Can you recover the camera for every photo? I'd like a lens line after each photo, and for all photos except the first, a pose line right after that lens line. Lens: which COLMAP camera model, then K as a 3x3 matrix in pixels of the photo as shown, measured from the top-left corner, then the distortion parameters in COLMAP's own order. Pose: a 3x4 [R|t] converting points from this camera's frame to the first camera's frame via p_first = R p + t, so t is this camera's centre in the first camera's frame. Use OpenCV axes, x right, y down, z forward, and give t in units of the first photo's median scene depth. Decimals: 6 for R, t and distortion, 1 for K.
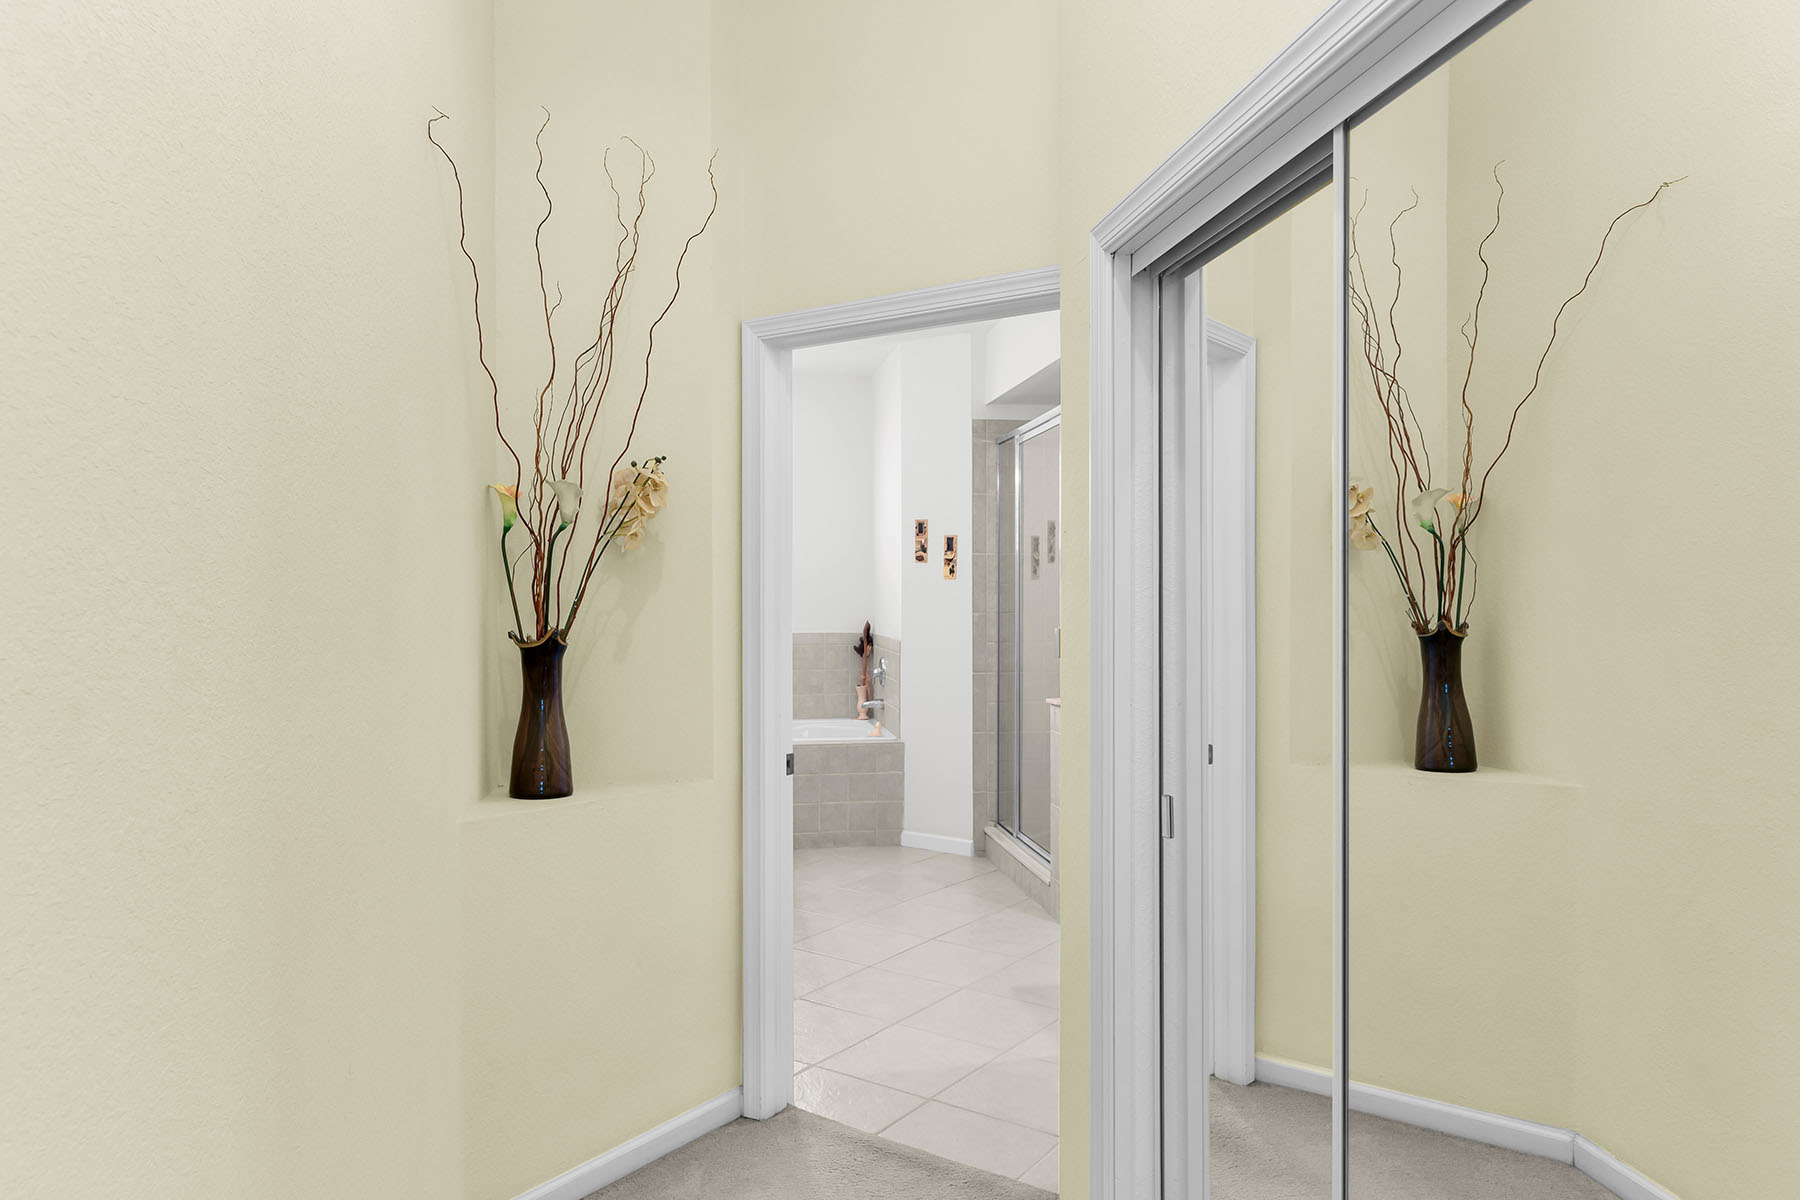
lens RADIAL K [[1290.1, 0, 897.6], [0, 1290.1, 580.3], [0, 0, 1]] dist [0.005741, 0.001494]
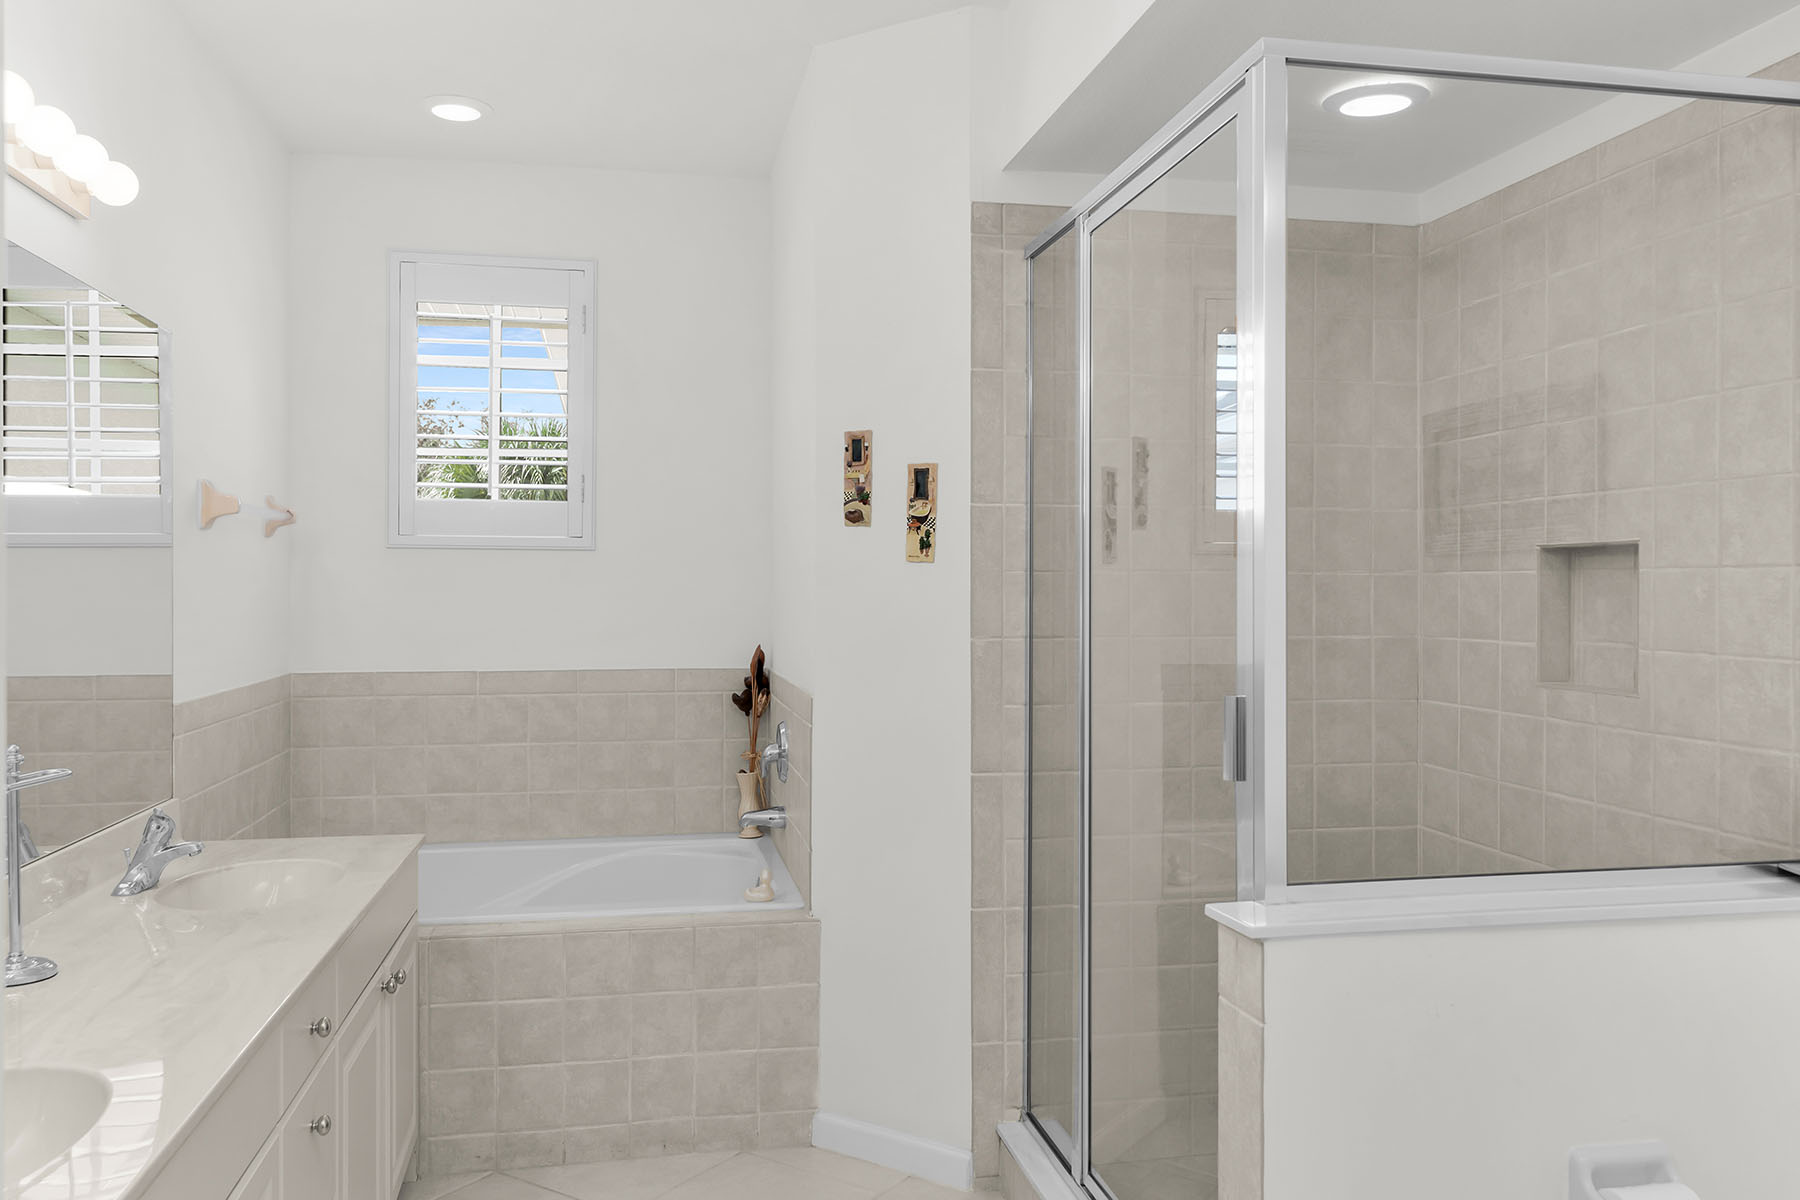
lens RADIAL K [[1290.1, 0, 897.6], [0, 1290.1, 580.3], [0, 0, 1]] dist [0.005741, 0.001494]
pose [[0.999578, 0.001961, 0.028990, 0.019543], [-0.002039, 0.999994, 0.002665, 0.004135], [-0.028985, -0.002723, 0.999576, 0.550350]]
